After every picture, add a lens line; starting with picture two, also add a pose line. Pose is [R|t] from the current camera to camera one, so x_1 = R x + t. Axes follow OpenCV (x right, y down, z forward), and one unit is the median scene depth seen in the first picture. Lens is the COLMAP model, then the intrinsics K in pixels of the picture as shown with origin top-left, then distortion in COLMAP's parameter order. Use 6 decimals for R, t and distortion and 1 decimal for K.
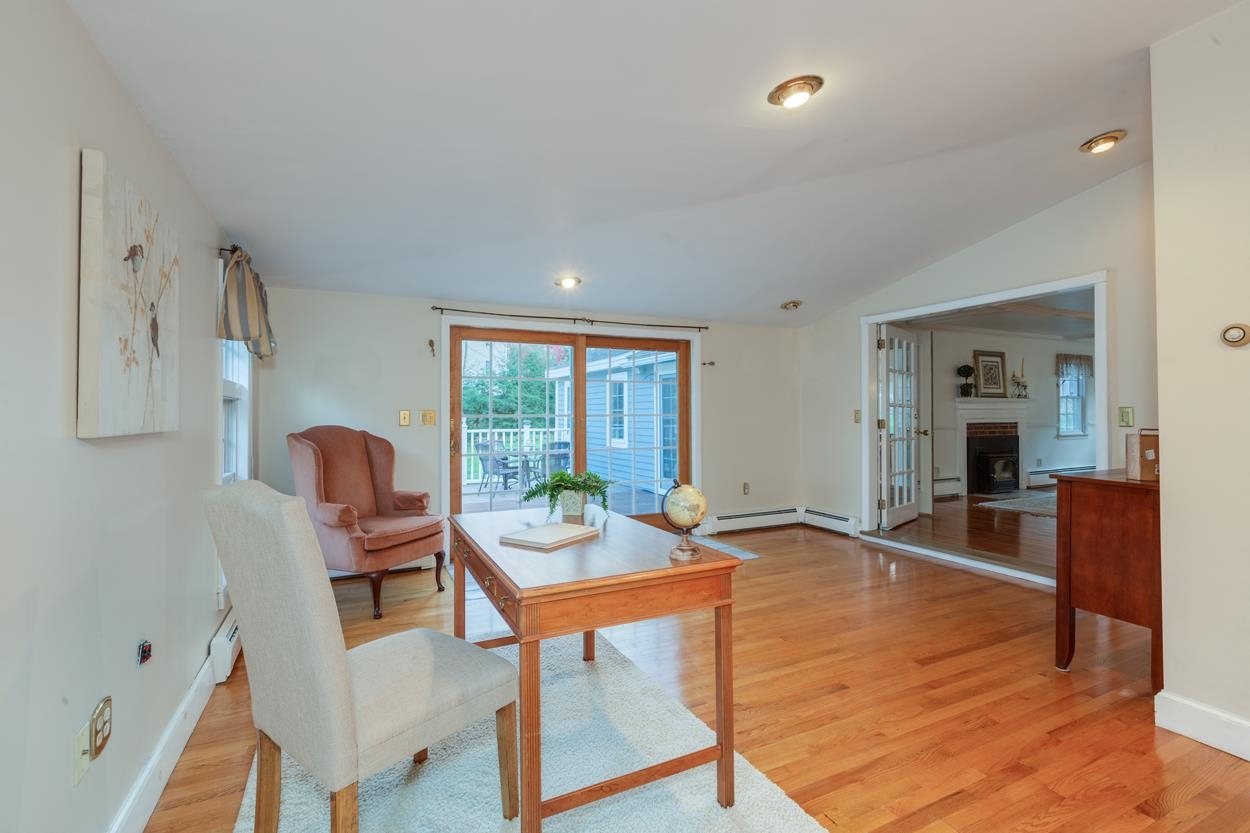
lens RADIAL K [[559.6, 0, 627.0], [0, 559.6, 412.2], [0, 0, 1]] dist [0.000278, -0.000093]
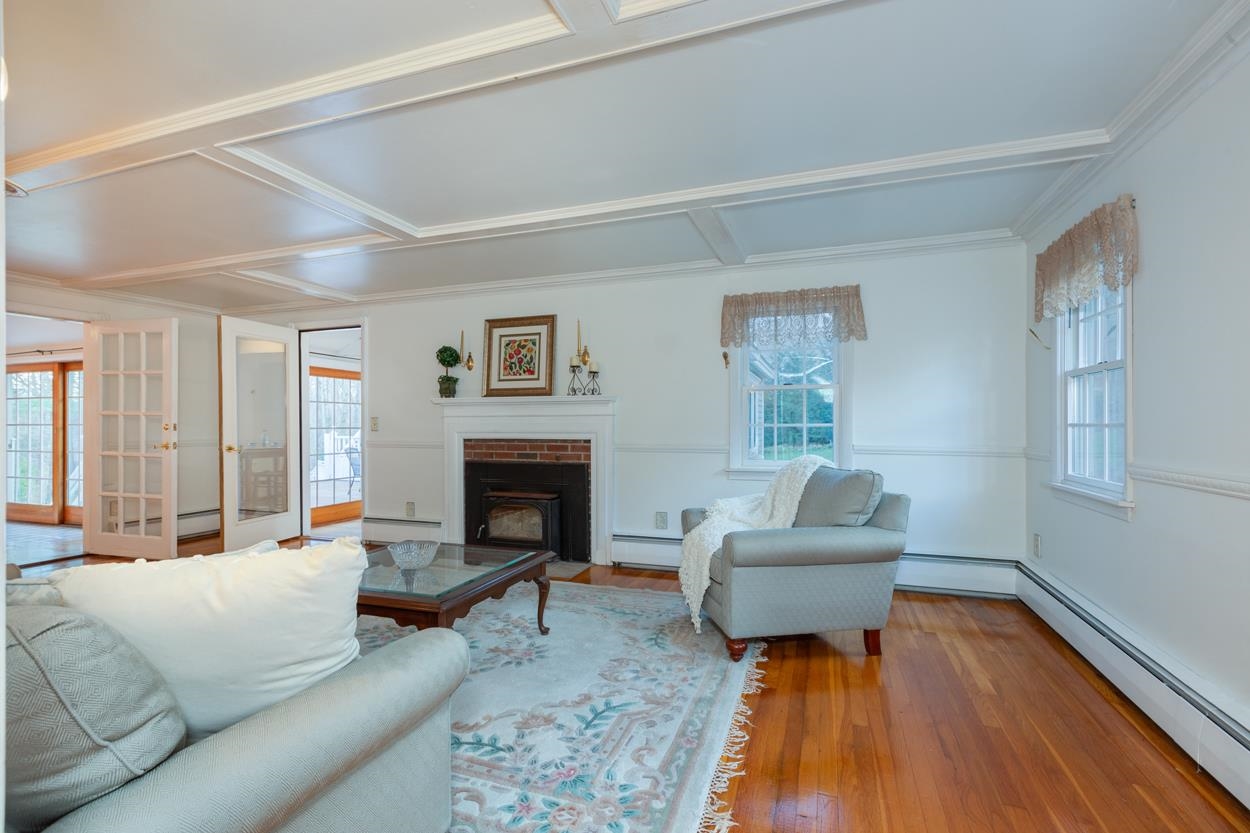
lens RADIAL K [[549.0, 0, 625.5], [0, 549.0, 425.8], [0, 0, 1]] dist [0.000176, 0.000042]
pose [[0.695869, 0.003582, -0.718160, 0.899405], [0.001810, 0.999976, 0.006741, 0.000892], [0.718167, -0.005991, 0.695845, 0.535486]]
